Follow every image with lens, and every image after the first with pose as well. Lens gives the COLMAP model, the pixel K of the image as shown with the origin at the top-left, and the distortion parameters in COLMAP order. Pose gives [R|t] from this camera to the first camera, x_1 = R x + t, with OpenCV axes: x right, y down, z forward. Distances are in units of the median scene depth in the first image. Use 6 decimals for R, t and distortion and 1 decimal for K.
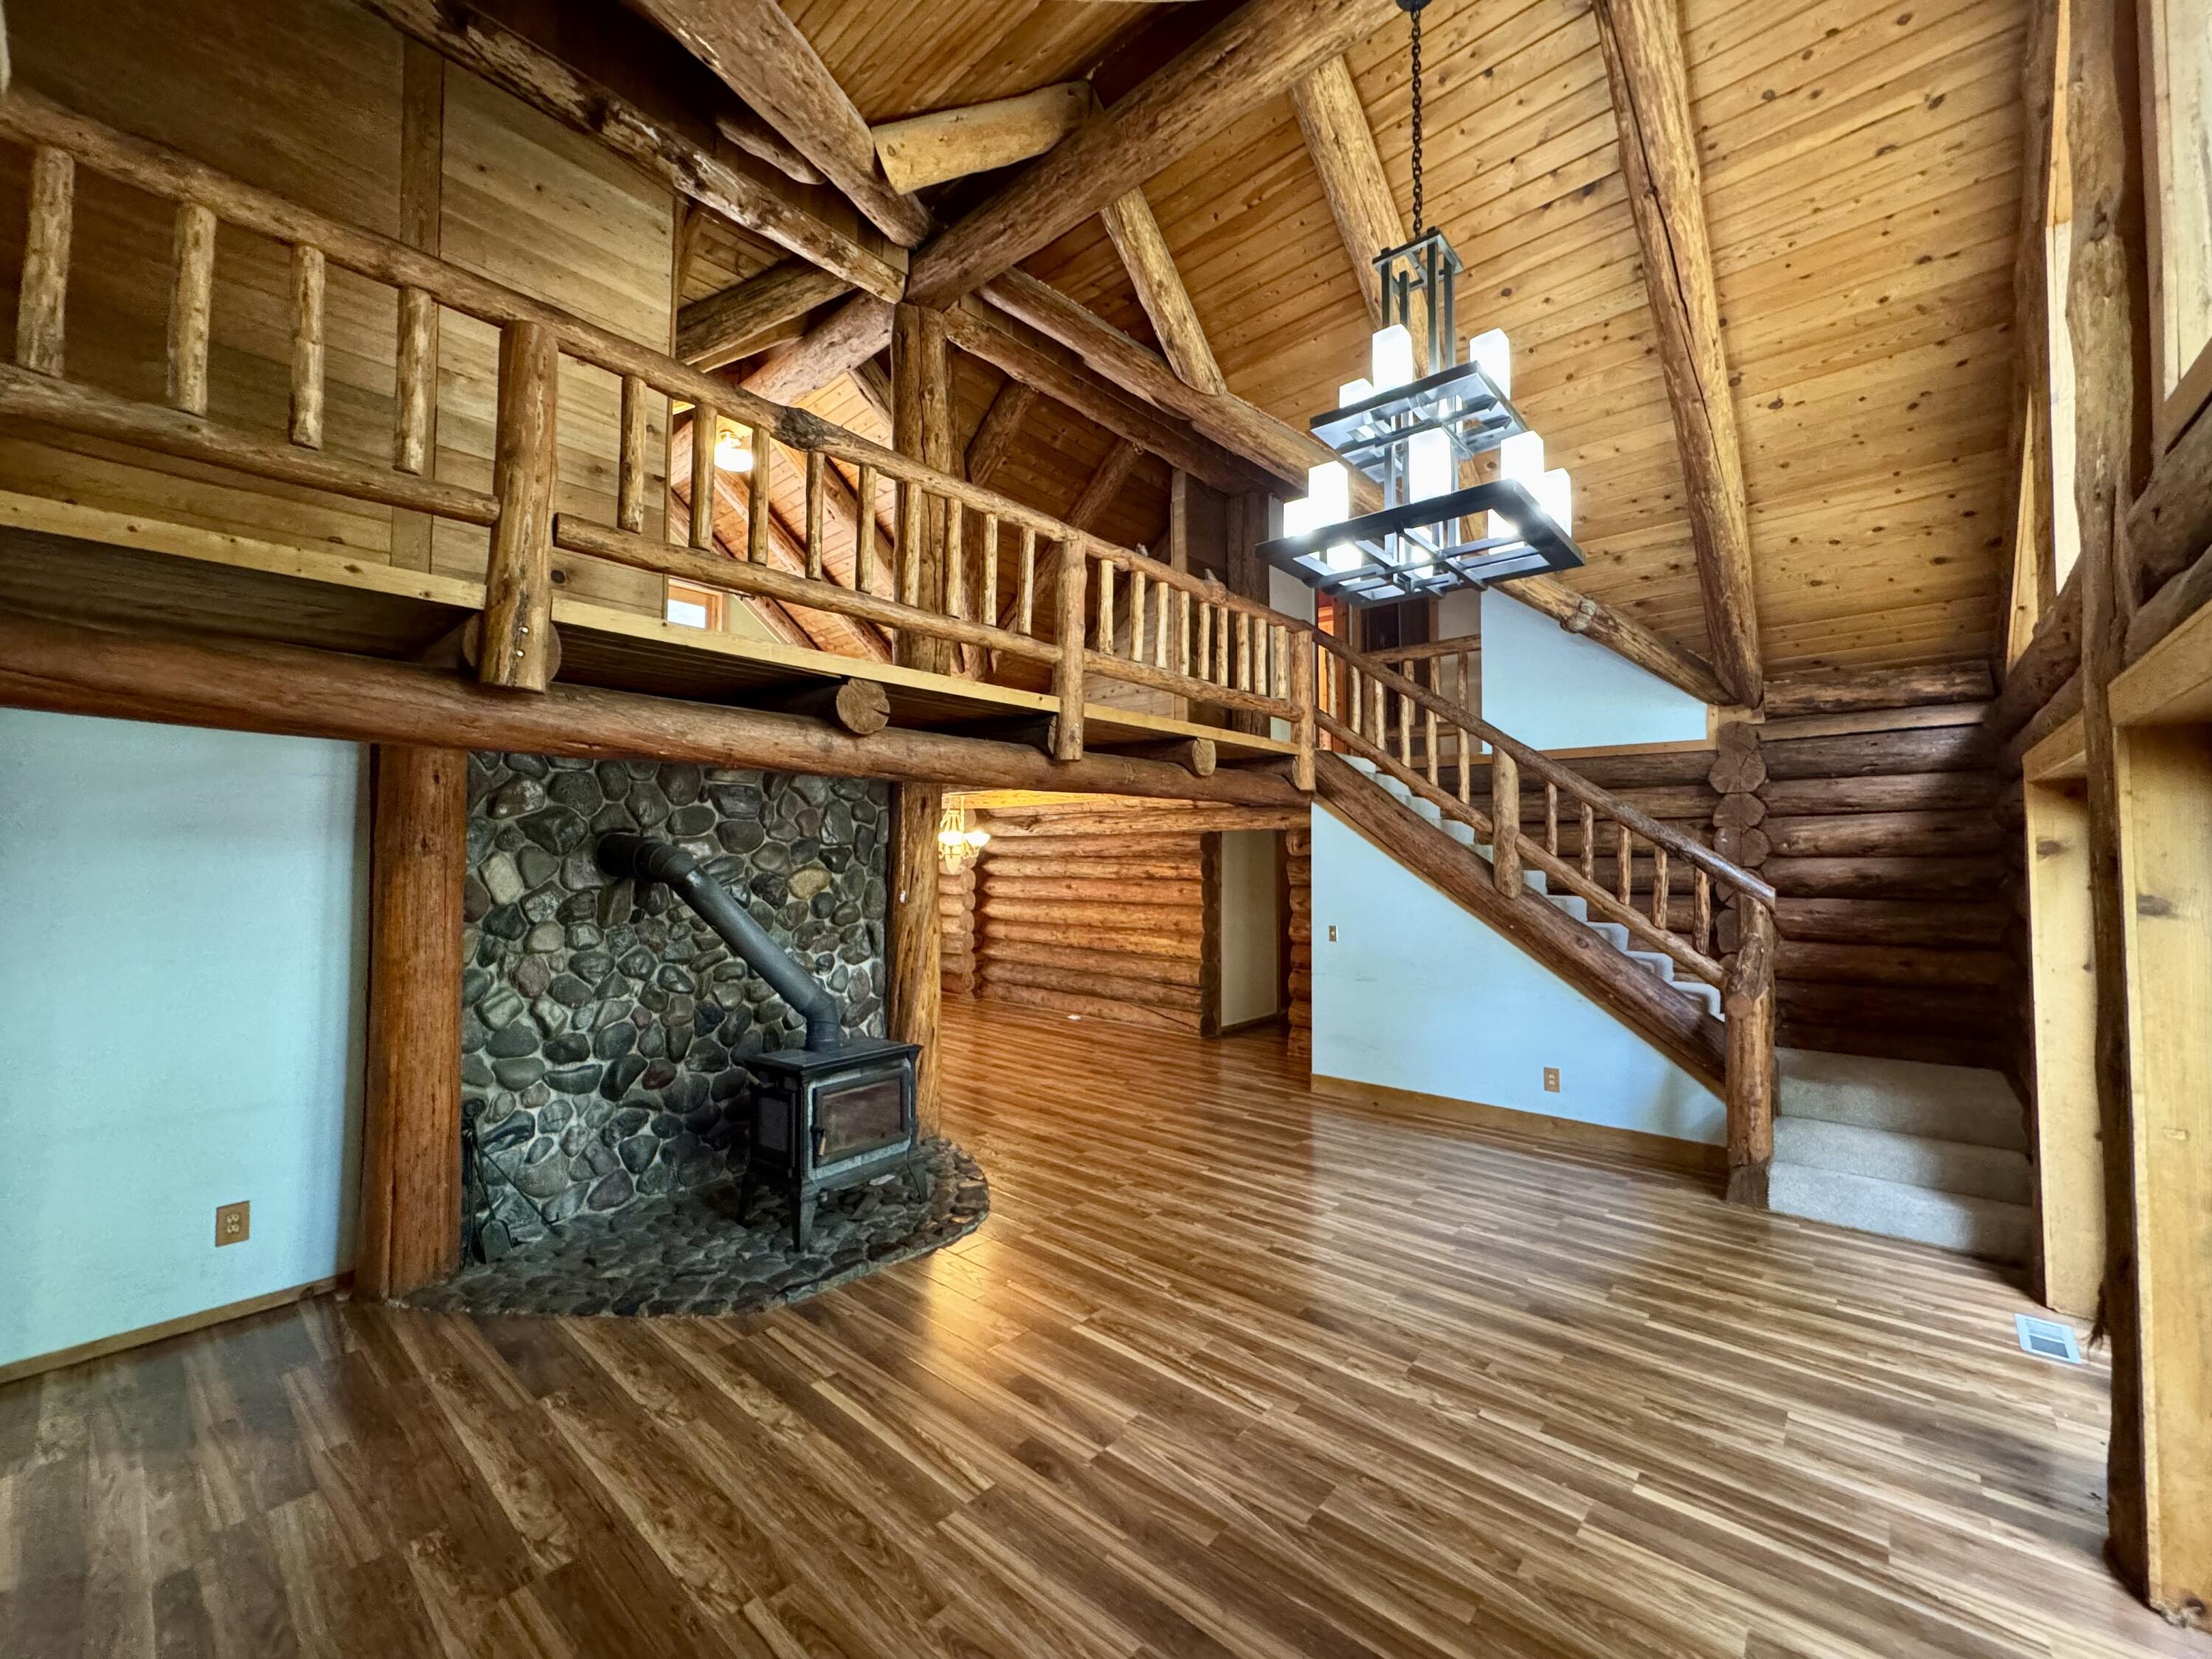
lens RADIAL K [[884.2, 0, 1105.8], [0, 884.2, 830.1], [0, 0, 1]] dist [-0.002684, 0.000284]
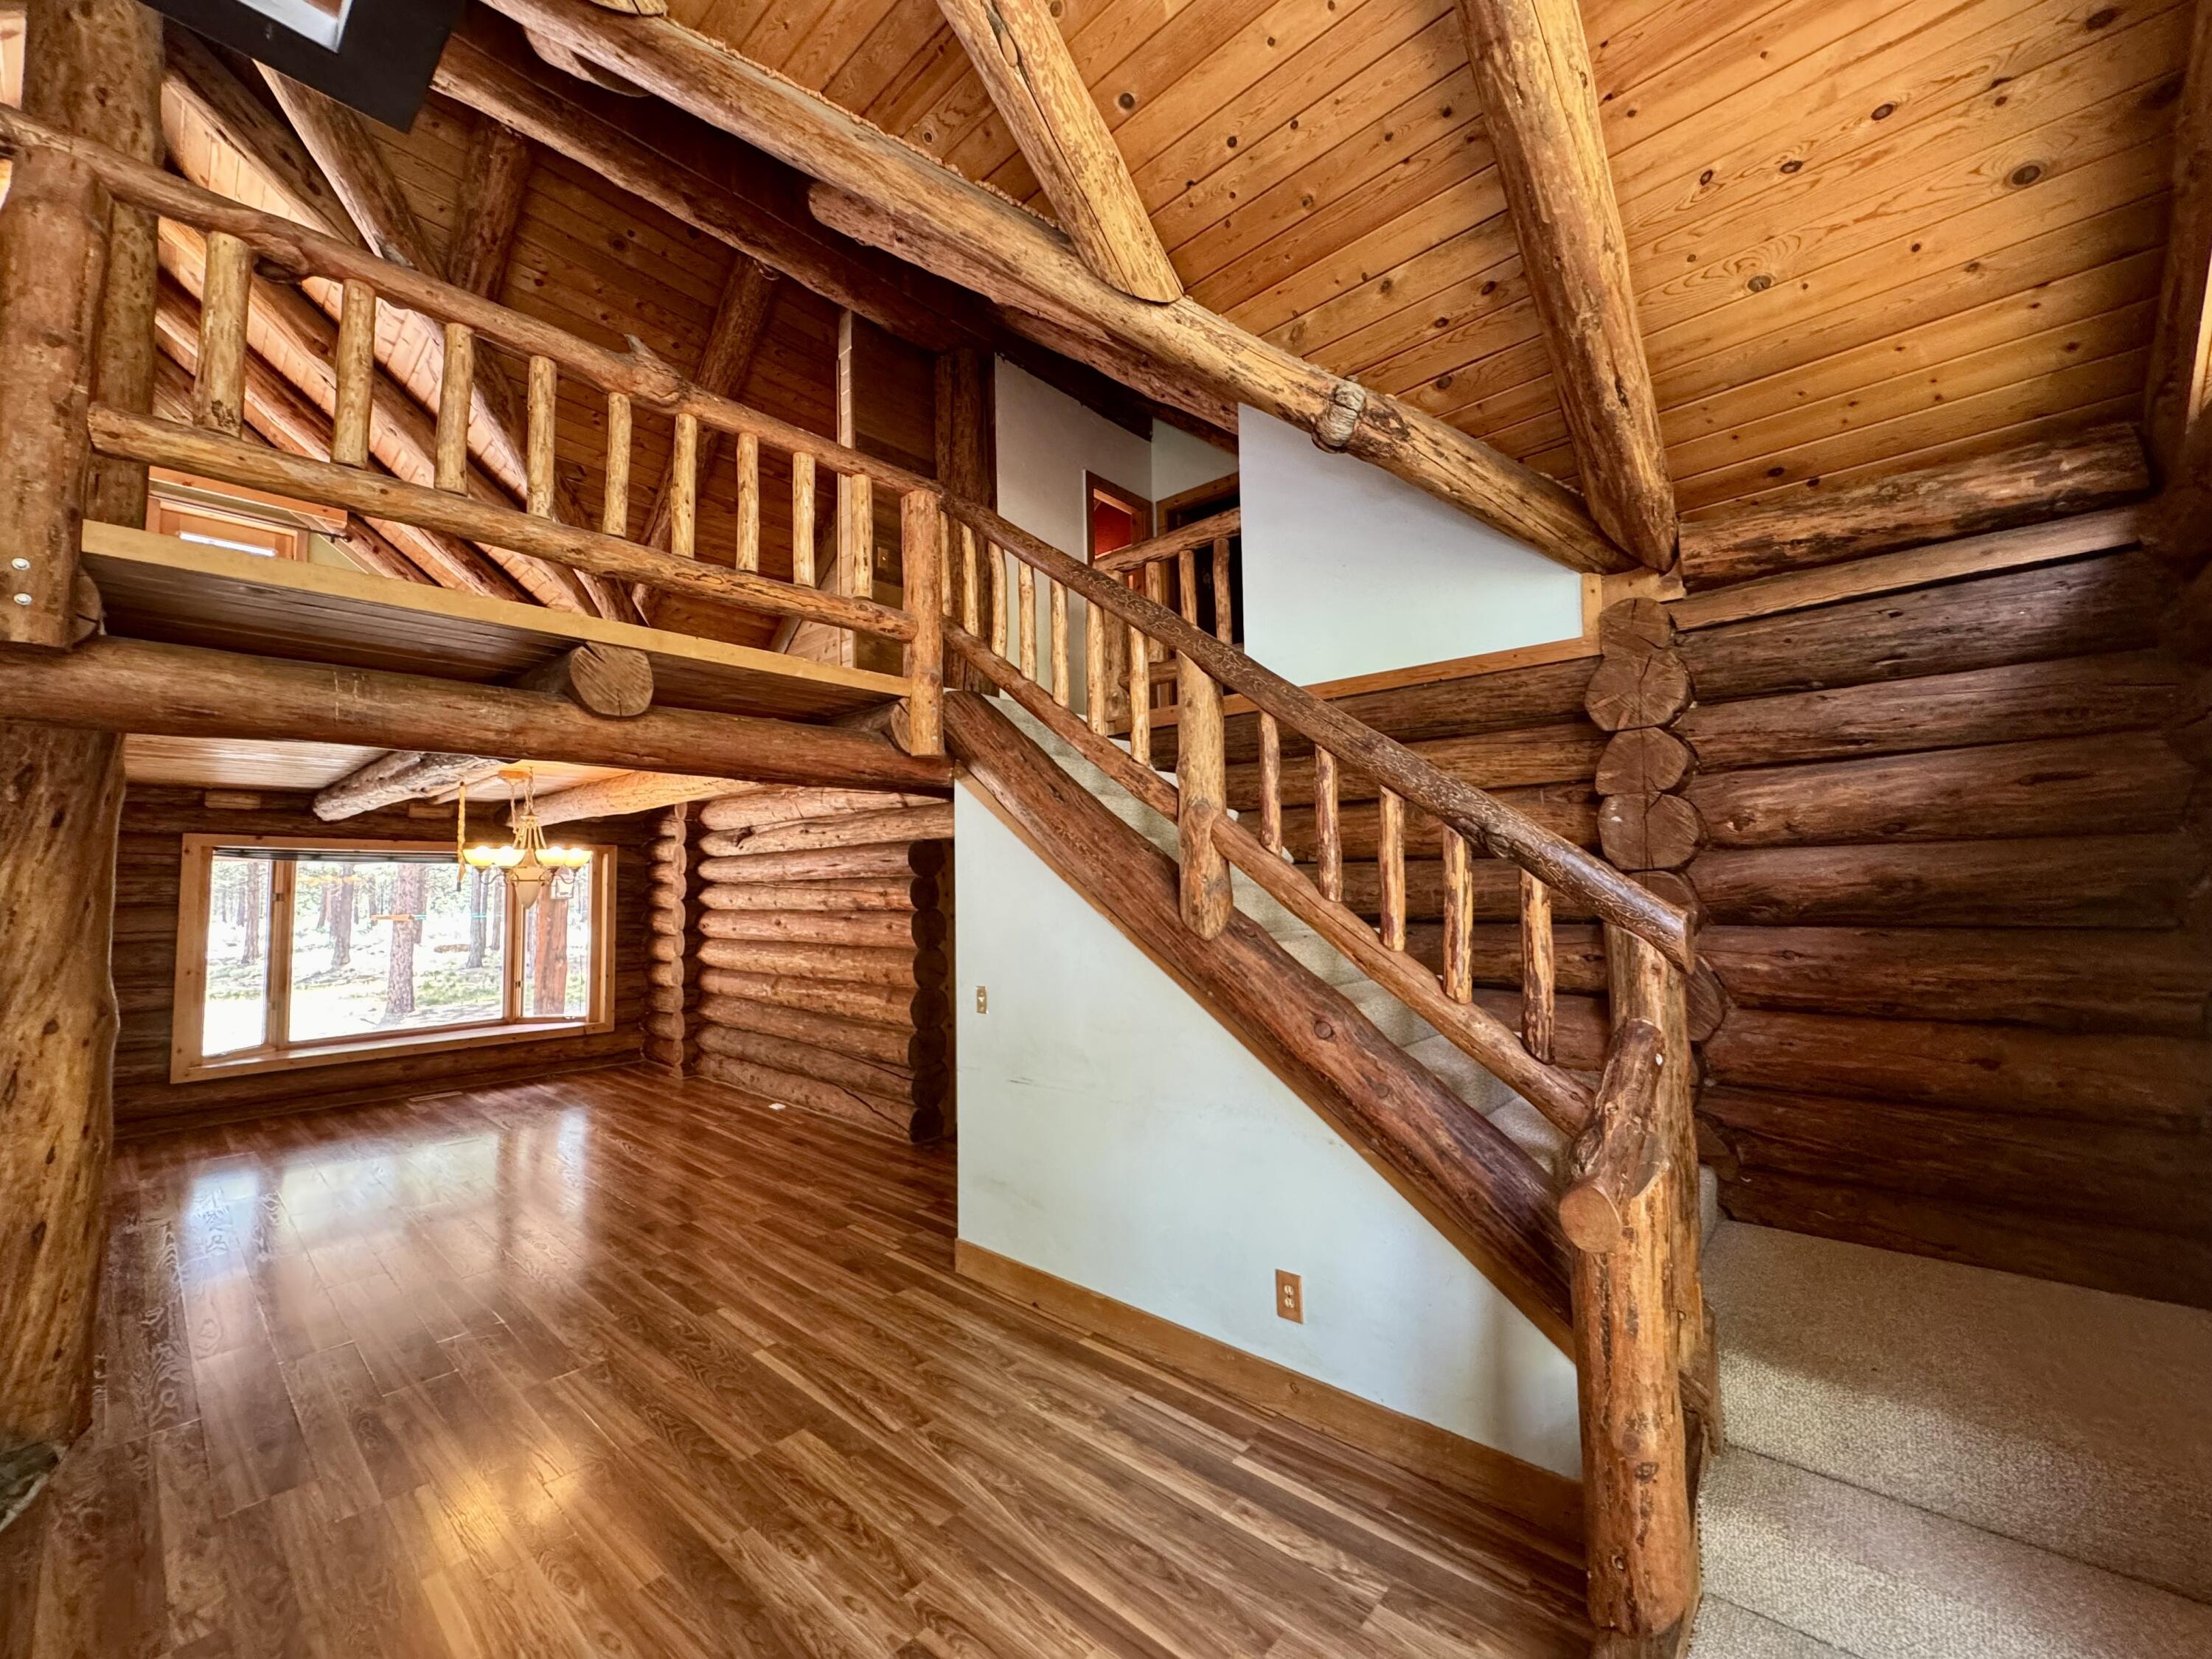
lens RADIAL K [[884.2, 0, 1105.3], [0, 884.2, 830.2], [0, 0, 1]] dist [-0.002684, 0.000284]
pose [[0.999776, -0.021095, -0.001734, 0.396141], [0.021031, 0.999289, -0.031307, 0.028039], [0.002393, 0.031263, 0.999508, 0.472522]]
